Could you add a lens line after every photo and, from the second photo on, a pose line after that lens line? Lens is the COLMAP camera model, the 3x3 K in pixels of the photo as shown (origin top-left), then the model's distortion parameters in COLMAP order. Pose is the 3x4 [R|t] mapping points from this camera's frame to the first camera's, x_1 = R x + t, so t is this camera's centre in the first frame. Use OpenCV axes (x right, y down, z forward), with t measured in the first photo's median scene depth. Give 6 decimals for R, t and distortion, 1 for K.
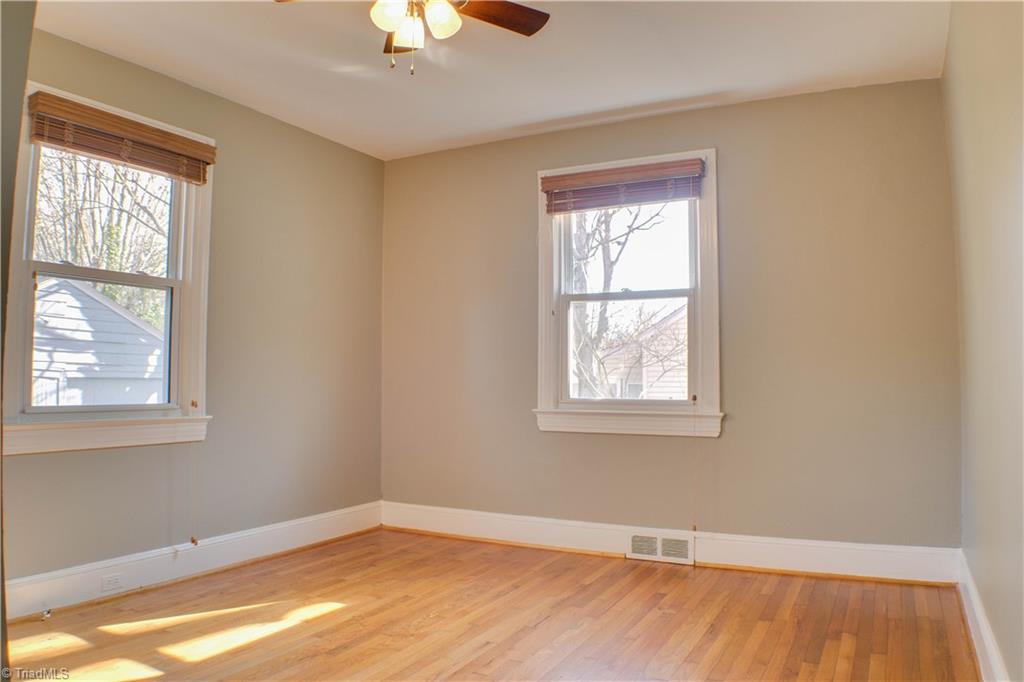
lens RADIAL K [[741.2, 0, 497.5], [0, 741.2, 340.6], [0, 0, 1]] dist [-0.124457, -0.001359]
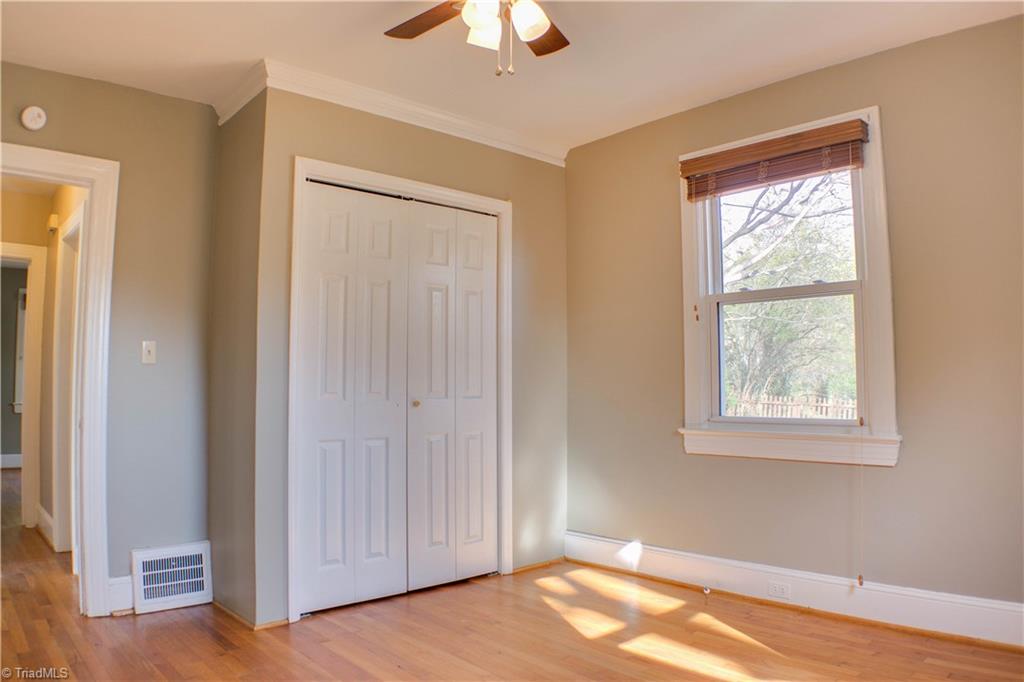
lens RADIAL K [[717.8, 0, 512.0], [0, 717.8, 341.0], [0, 0, 1]] dist [-0.170927, 0.036566]
pose [[-0.323156, -0.062478, -0.944281, 0.570371], [0.042937, 0.995823, -0.080582, 0.046934], [0.945371, -0.066585, -0.319123, 1.016676]]
